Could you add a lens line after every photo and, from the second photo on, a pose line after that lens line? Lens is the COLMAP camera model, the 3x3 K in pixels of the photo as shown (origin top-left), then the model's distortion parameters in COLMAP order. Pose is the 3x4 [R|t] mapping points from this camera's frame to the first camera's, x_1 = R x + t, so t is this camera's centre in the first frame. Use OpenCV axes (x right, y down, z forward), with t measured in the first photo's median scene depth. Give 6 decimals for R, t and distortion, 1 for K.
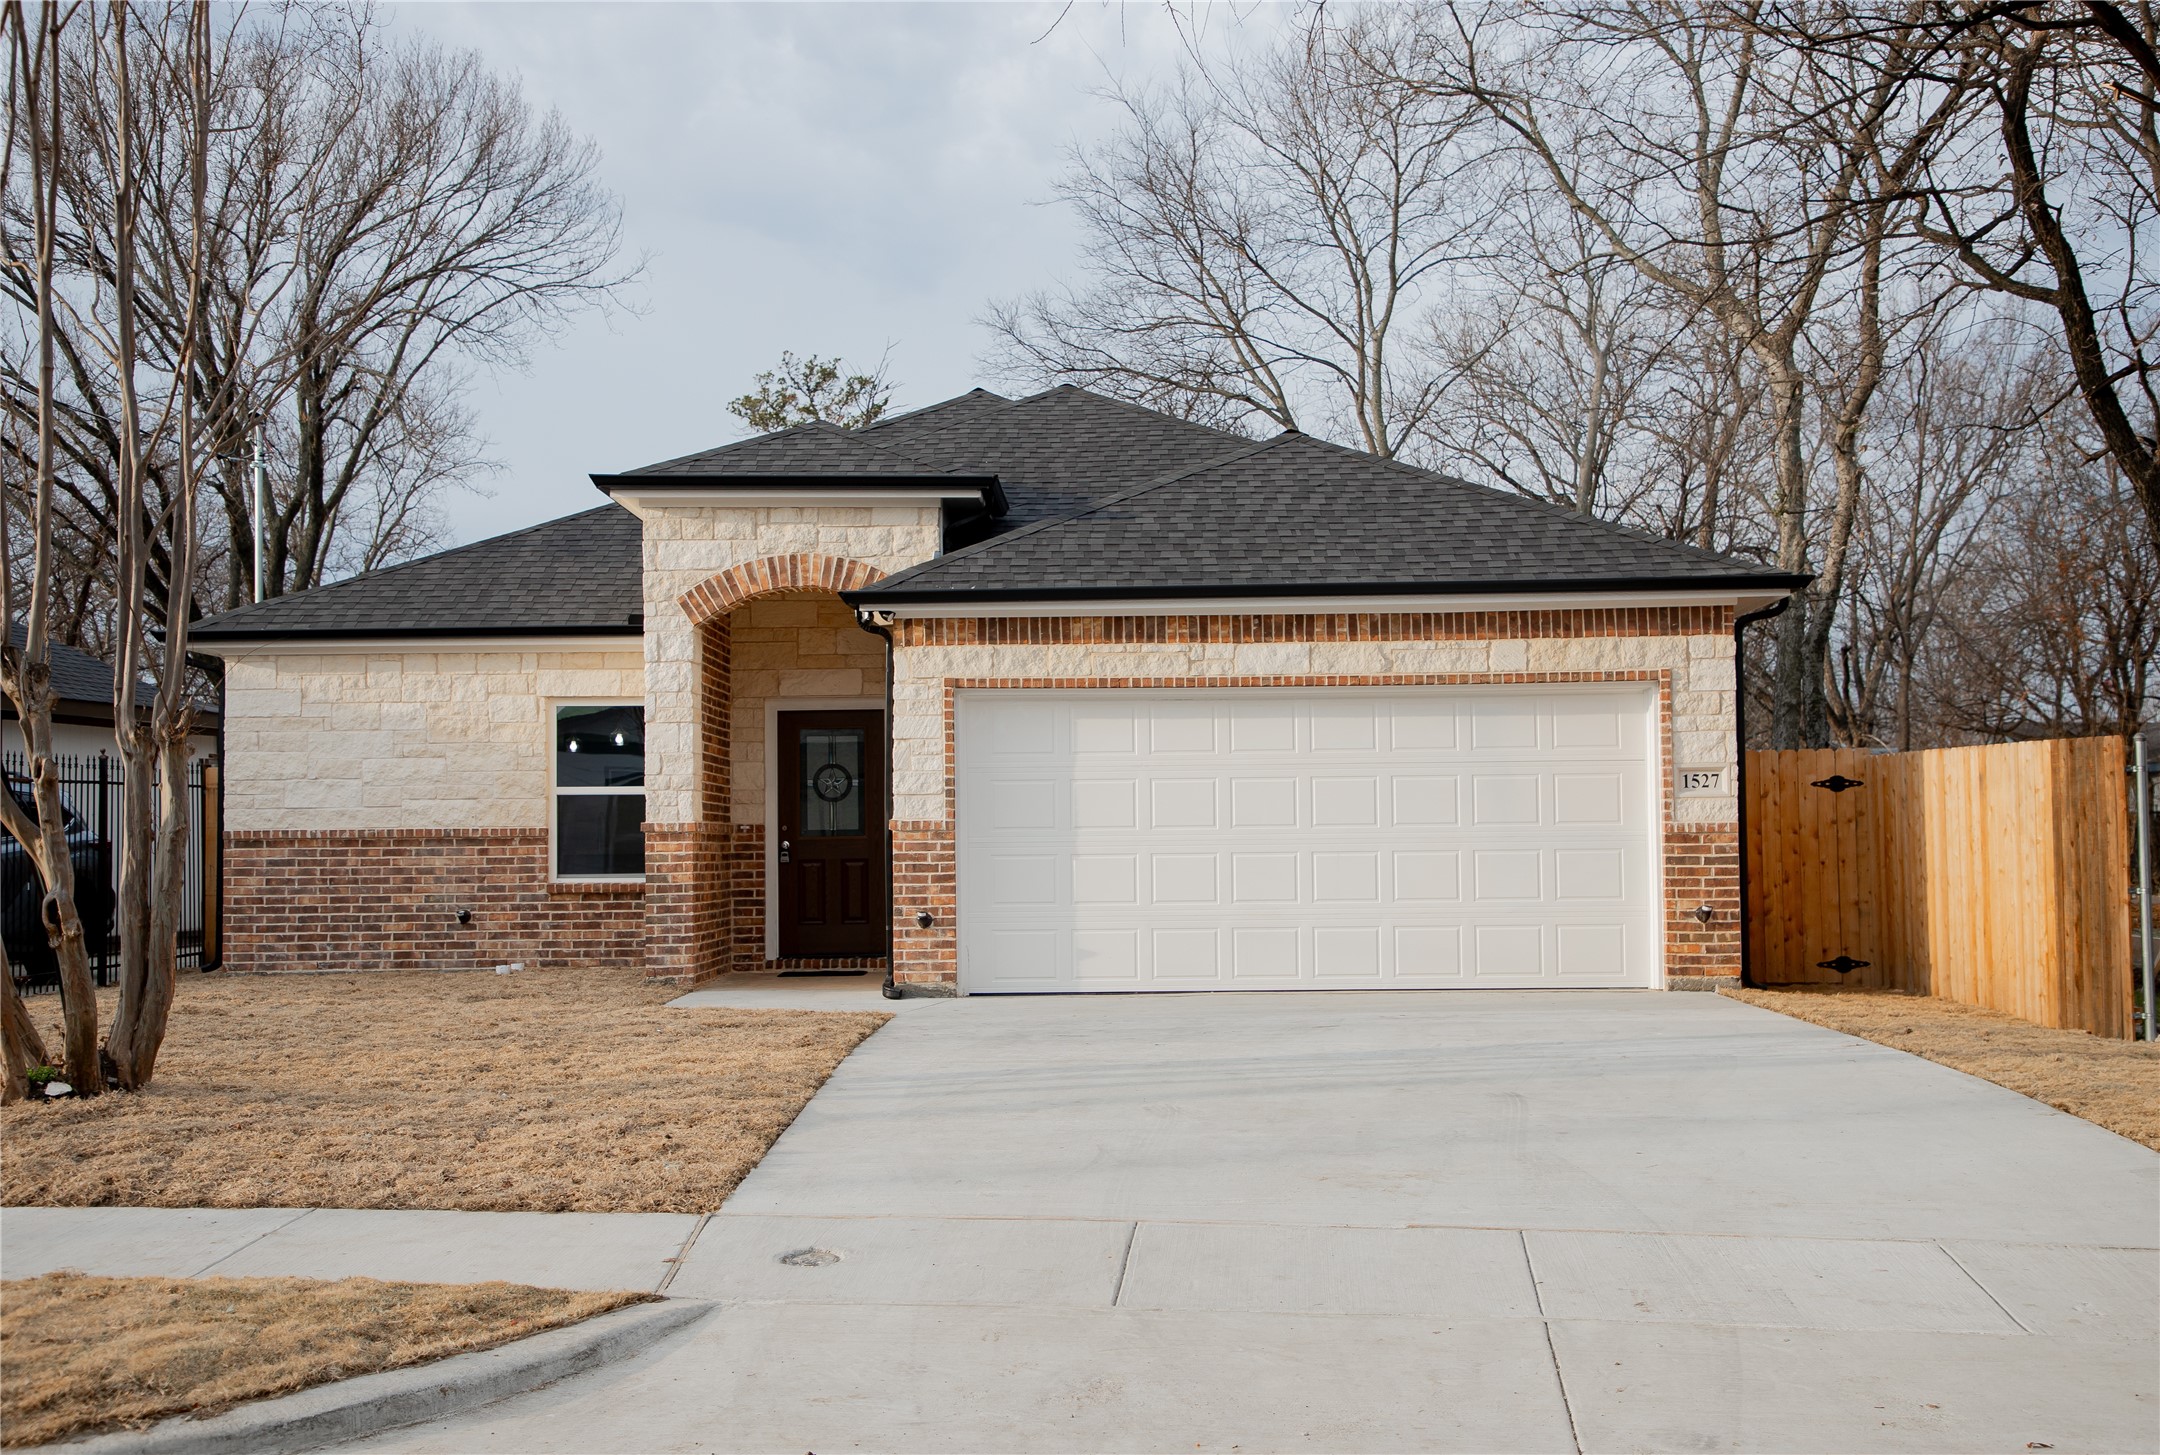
lens RADIAL K [[2315.7, 0, 1080.0], [0, 2315.7, 727.5], [0, 0, 1]] dist [0.051297, -0.018830]
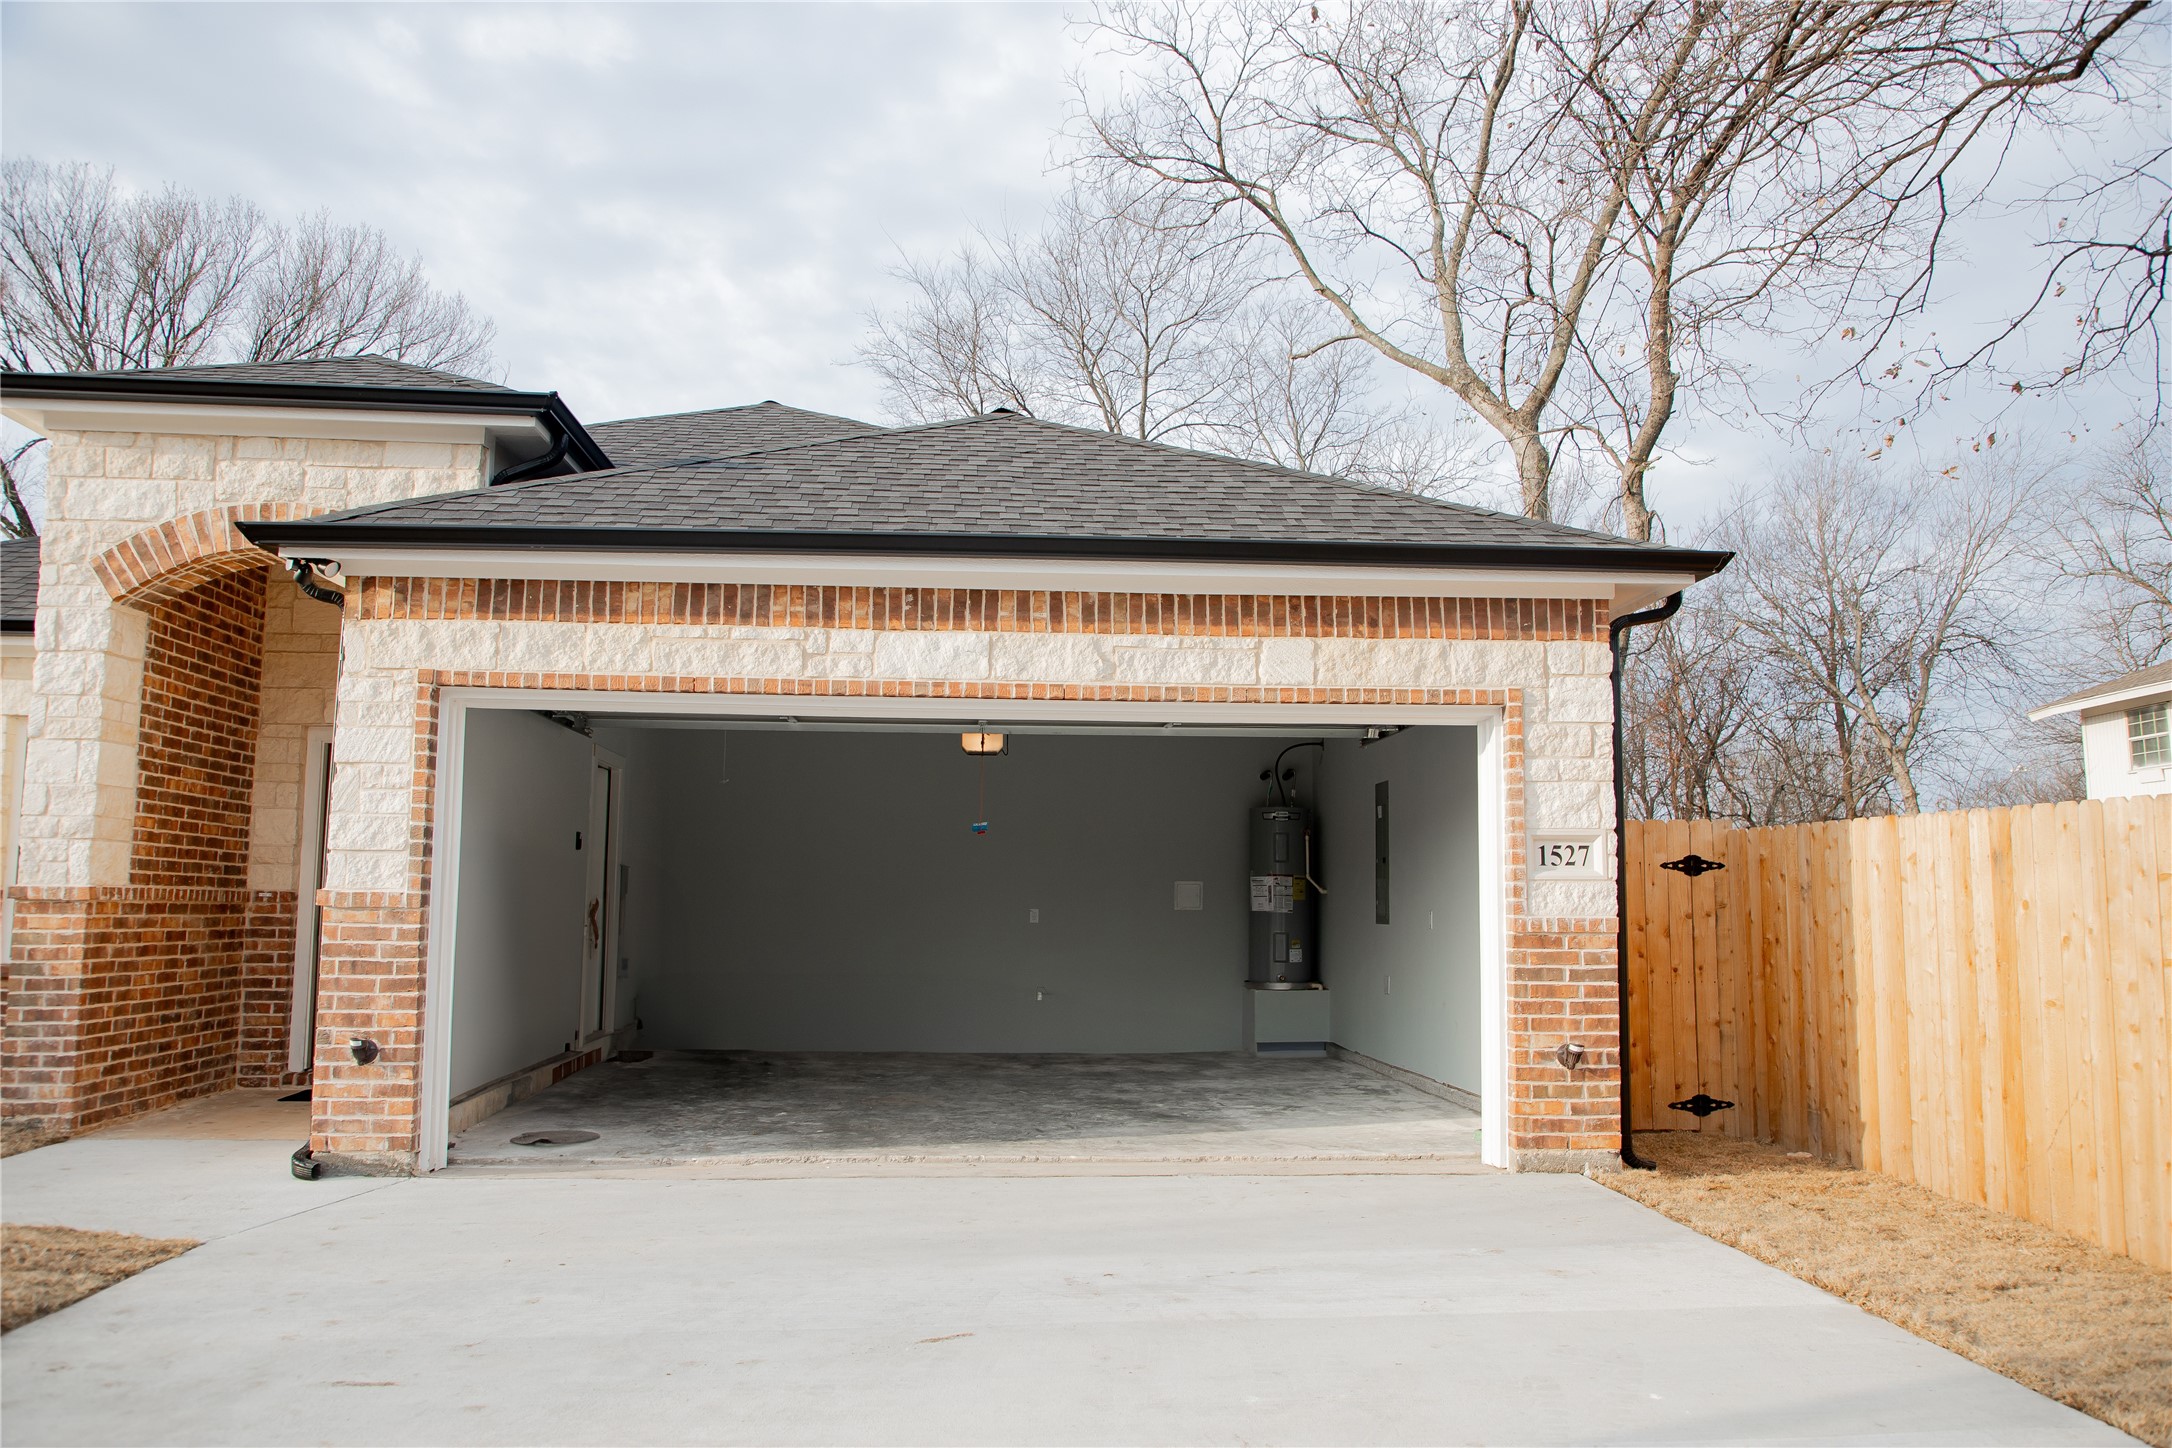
lens RADIAL K [[1513.6, 0, 1080.2], [0, 1513.6, 733.7], [0, 0, 1]] dist [-0.056509, 0.032221]
pose [[0.995377, 0.028687, 0.091657, 0.085961], [-0.022684, 0.997570, -0.065878, 0.019563], [-0.093324, 0.063494, 0.993609, 0.573188]]
